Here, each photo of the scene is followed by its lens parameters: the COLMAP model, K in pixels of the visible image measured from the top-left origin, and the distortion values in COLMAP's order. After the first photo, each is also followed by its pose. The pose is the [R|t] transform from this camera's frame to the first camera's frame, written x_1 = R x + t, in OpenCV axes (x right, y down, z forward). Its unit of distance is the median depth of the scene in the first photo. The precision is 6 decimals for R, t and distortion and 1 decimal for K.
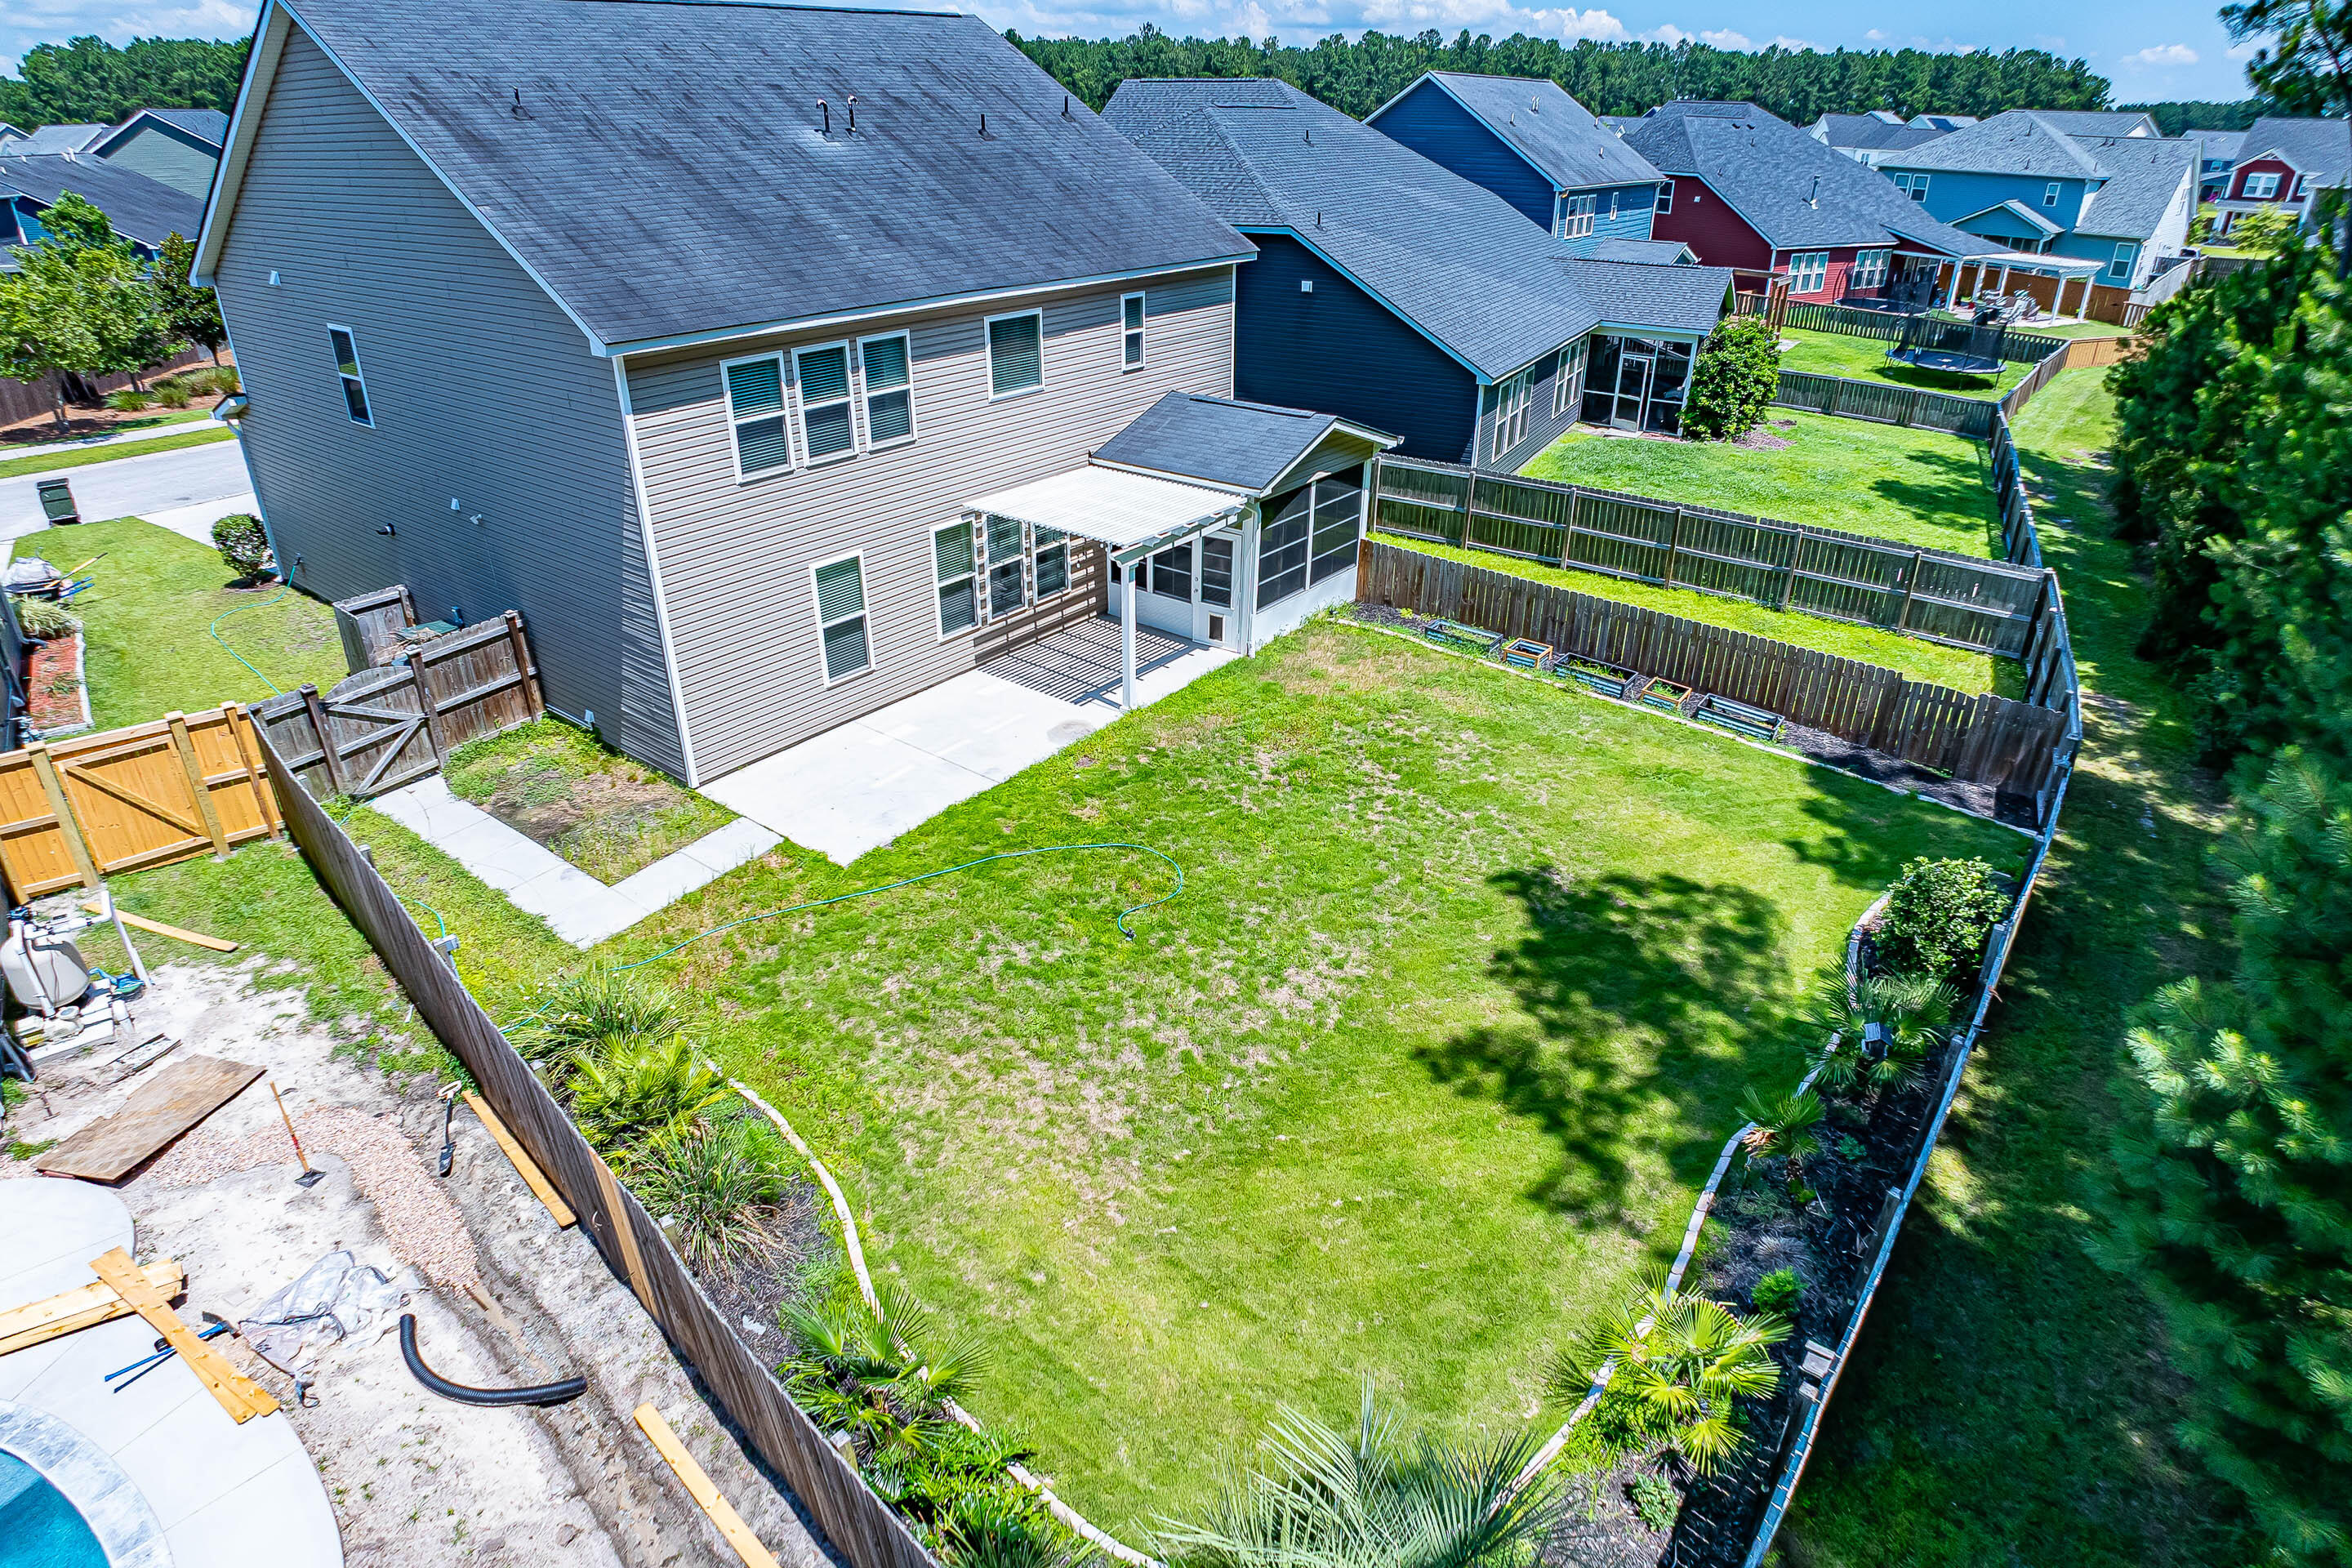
lens RADIAL K [[1295.5, 0, 1168.3], [0, 1295.5, 770.5], [0, 0, 1]] dist [-0.072186, 0.001669]
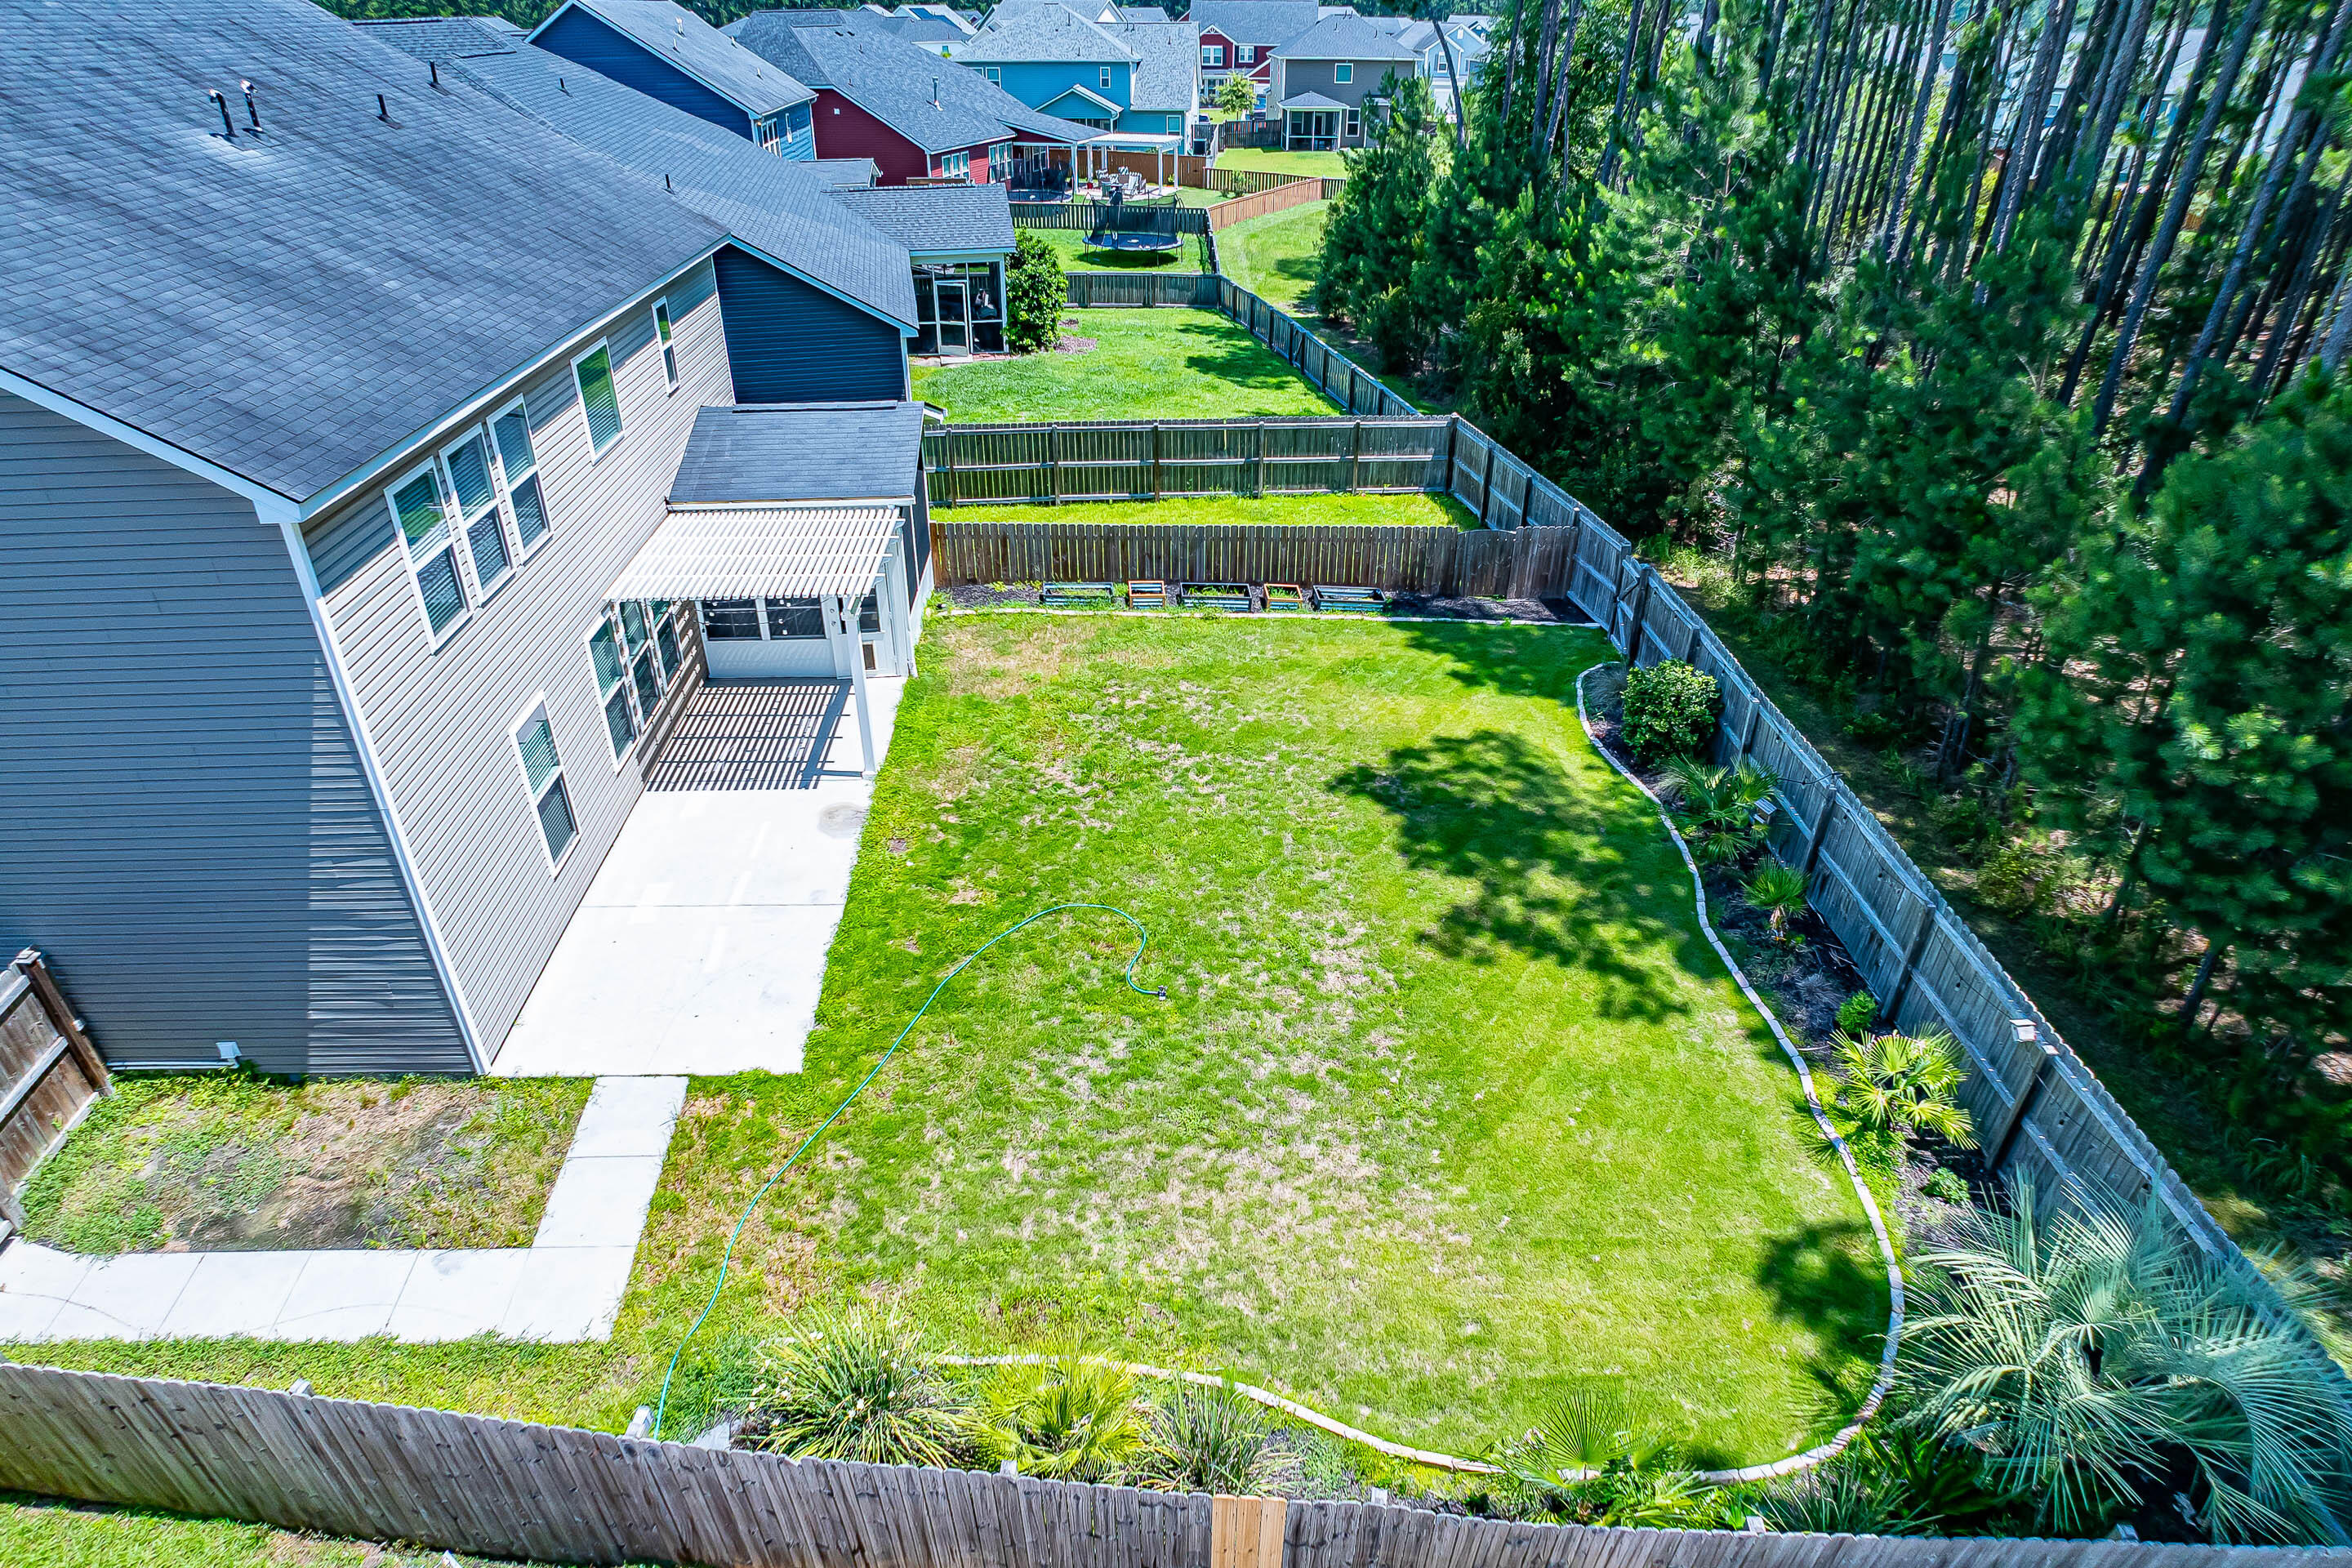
lens RADIAL K [[1301.5, 0, 1165.9], [0, 1301.5, 773.6], [0, 0, 1]] dist [-0.067504, 0.000524]
pose [[0.758980, -0.333887, 0.558989, -0.385436], [0.298064, 0.941442, 0.157625, -0.131072], [-0.578884, 0.046980, 0.814055, 0.173588]]
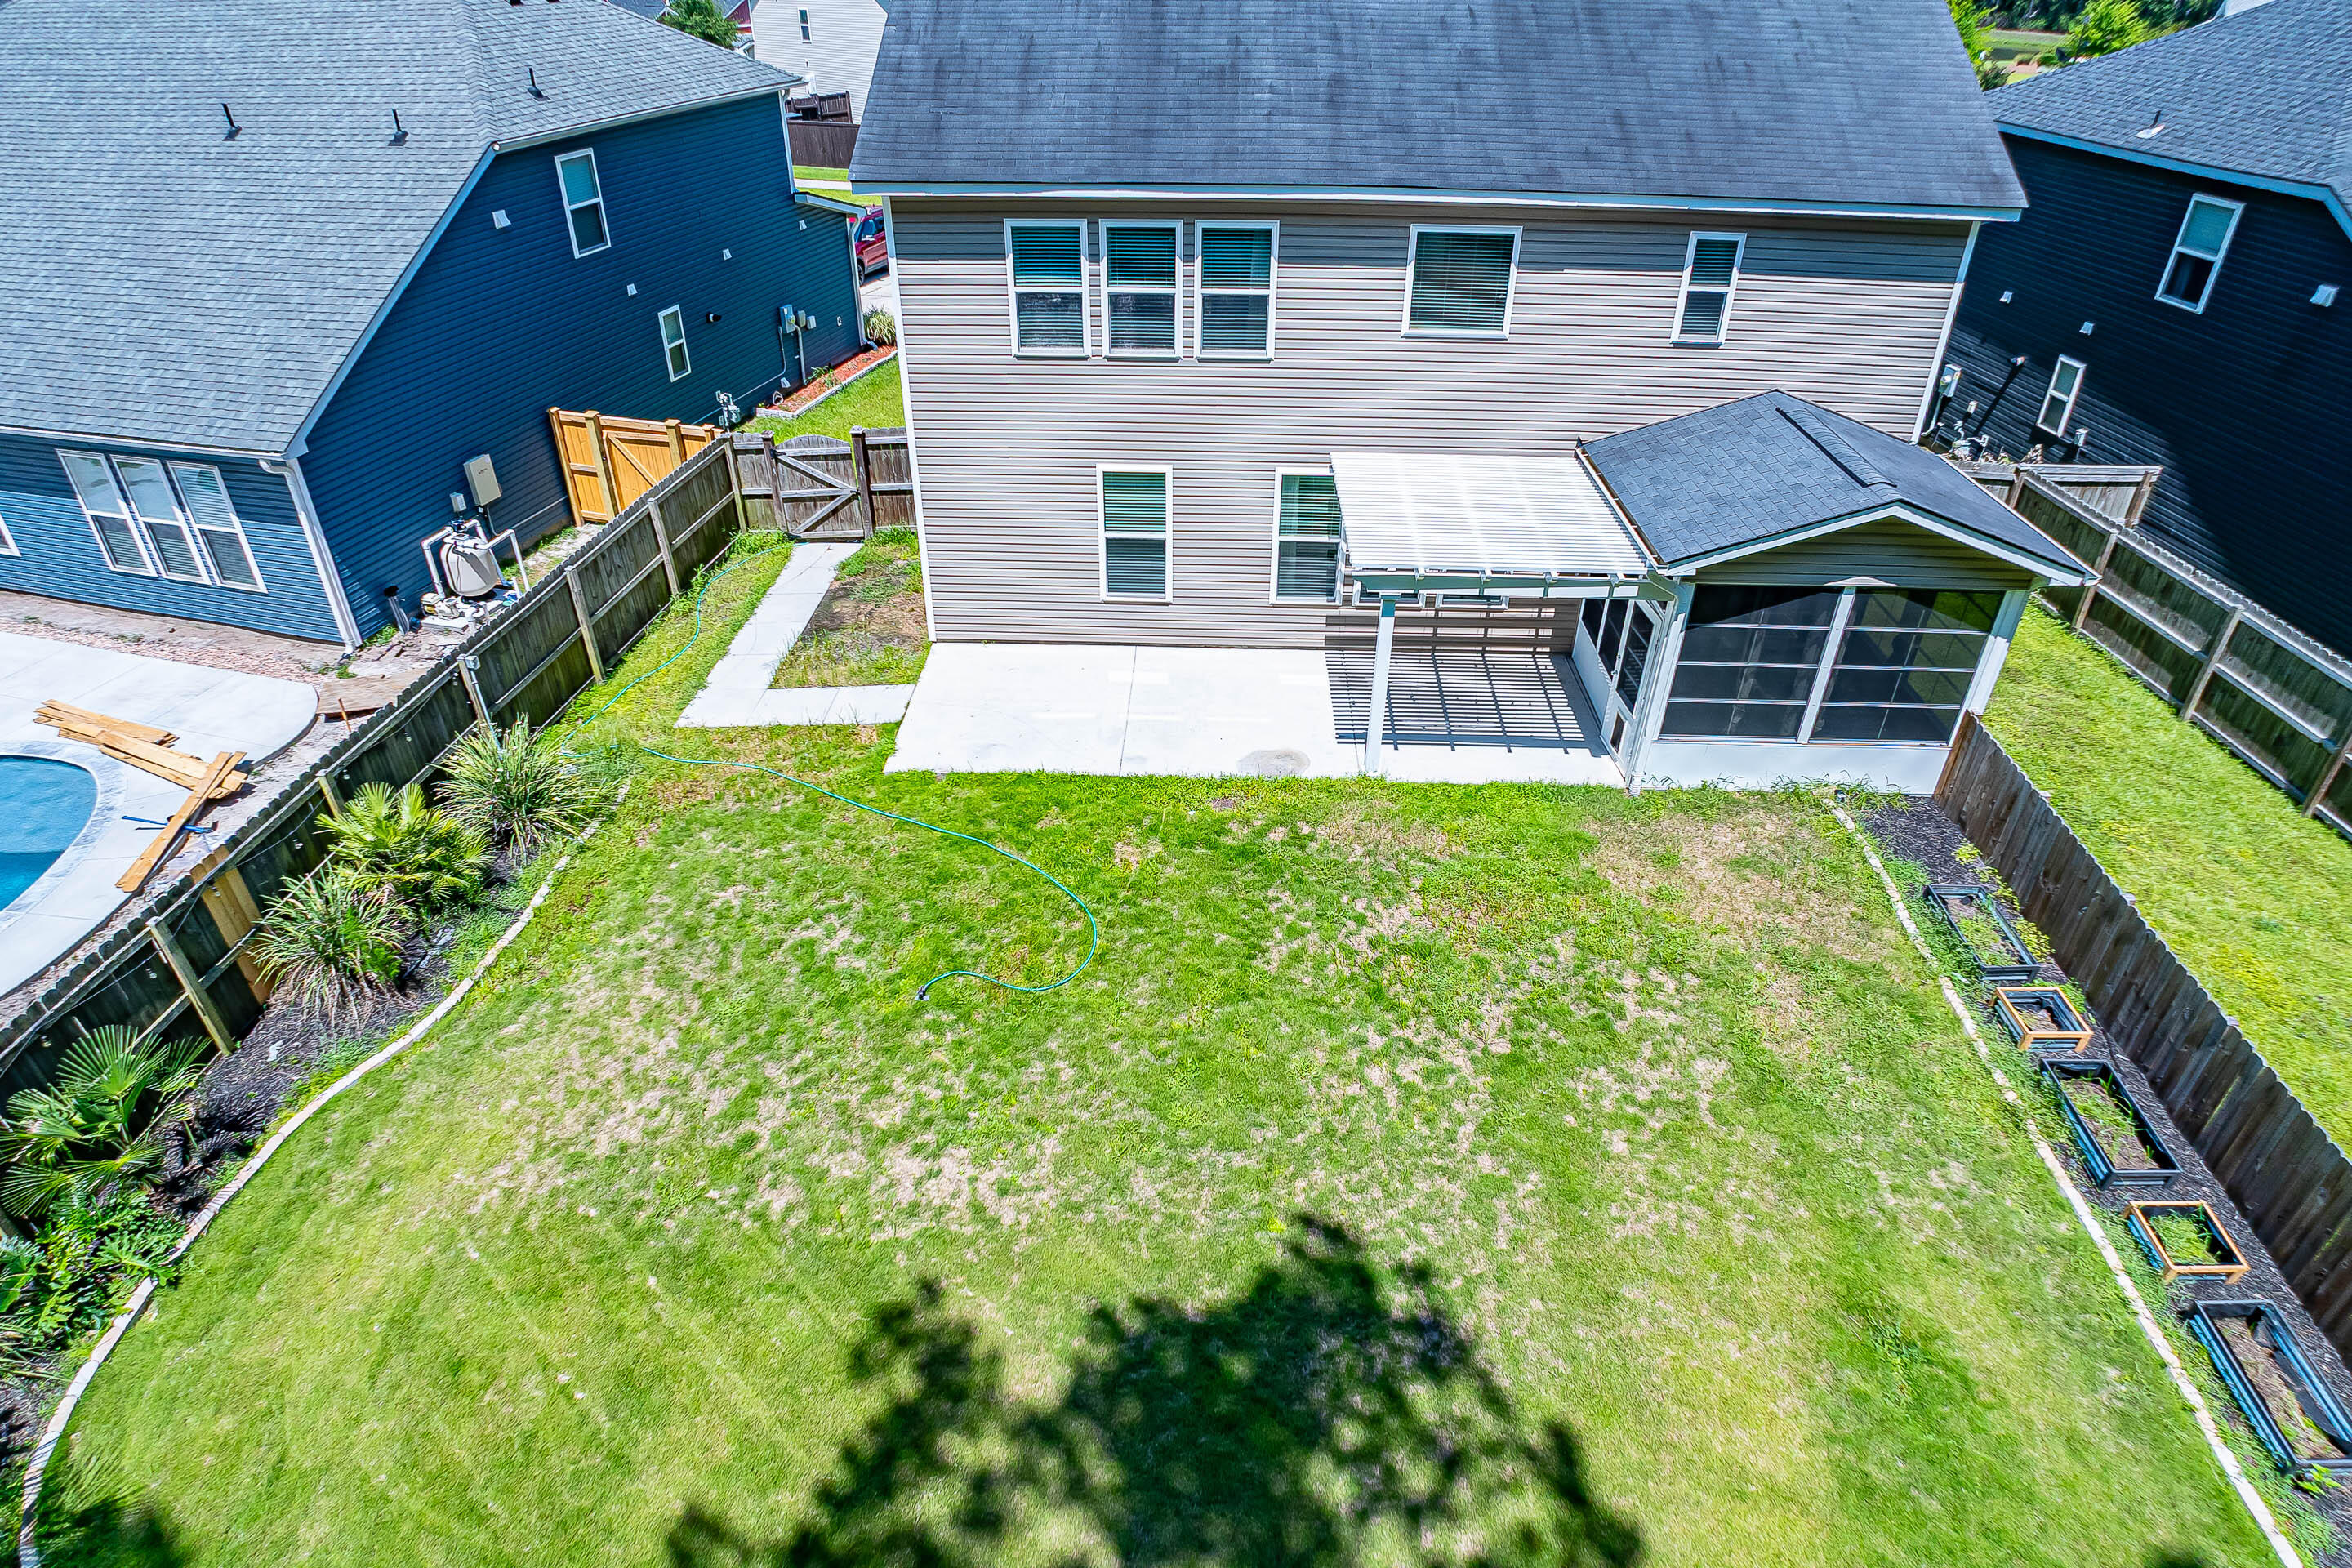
lens RADIAL K [[1303.1, 0, 1176.2], [0, 1303.1, 765.1], [0, 0, 1]] dist [-0.068699, -0.000973]
pose [[0.583119, 0.444651, -0.679895, 0.433355], [-0.373504, 0.889952, 0.261689, -0.216299], [0.721434, 0.101348, 0.685027, 0.413072]]
